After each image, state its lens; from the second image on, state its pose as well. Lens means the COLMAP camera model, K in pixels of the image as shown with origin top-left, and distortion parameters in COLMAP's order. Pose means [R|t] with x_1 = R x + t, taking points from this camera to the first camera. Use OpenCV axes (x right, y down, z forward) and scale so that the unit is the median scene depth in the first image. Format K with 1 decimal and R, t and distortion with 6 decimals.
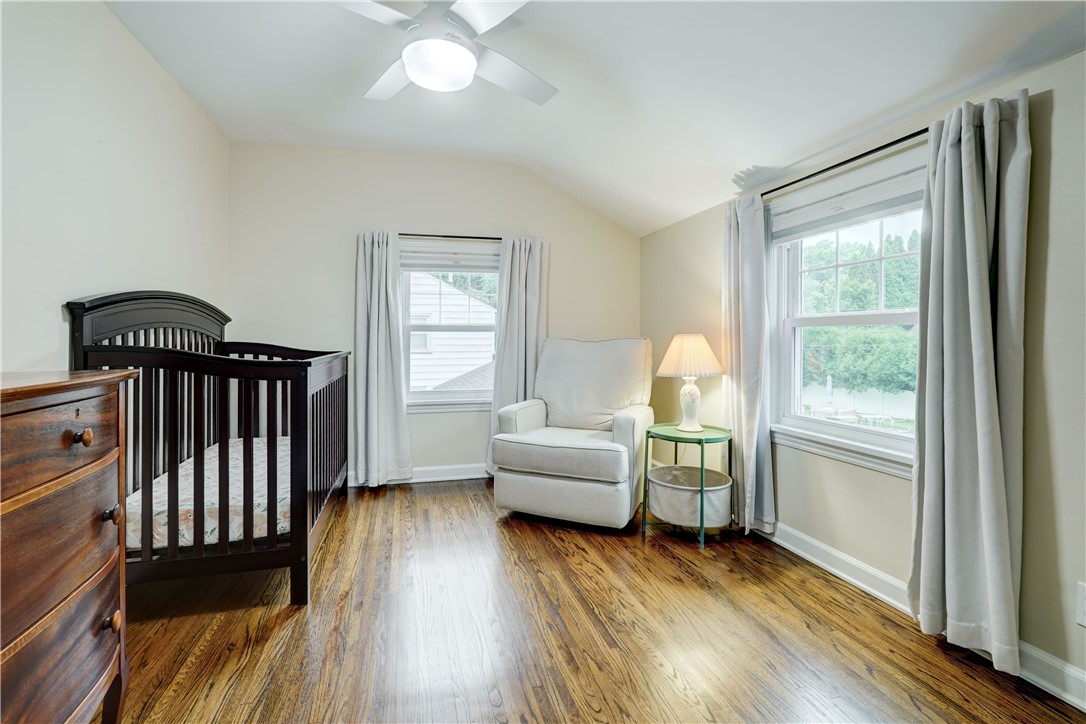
lens RADIAL K [[498.5, 0, 519.6], [0, 498.5, 332.2], [0, 0, 1]] dist [-0.008165, 0.006128]
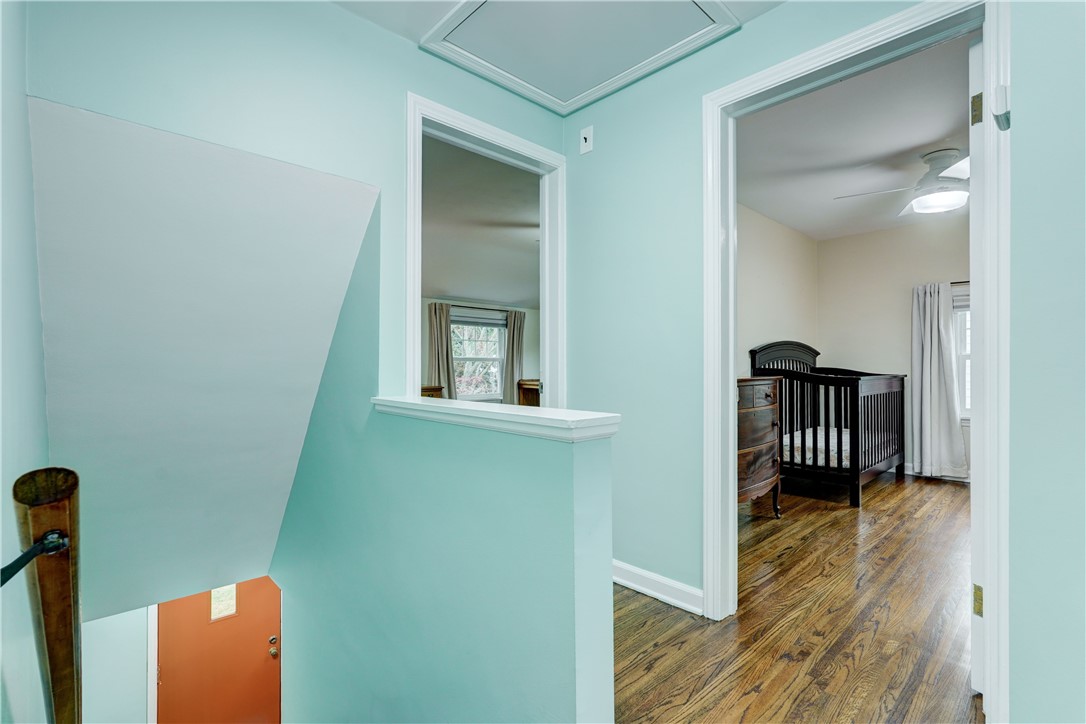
lens RADIAL K [[498.5, 0, 537.9], [0, 498.5, 360.8], [0, 0, 1]] dist [-0.008165, 0.006128]
pose [[0.490550, -0.010242, -0.871353, 0.611030], [0.008678, 0.999939, -0.006868, 0.001164], [0.871370, -0.004192, 0.490609, -0.961536]]
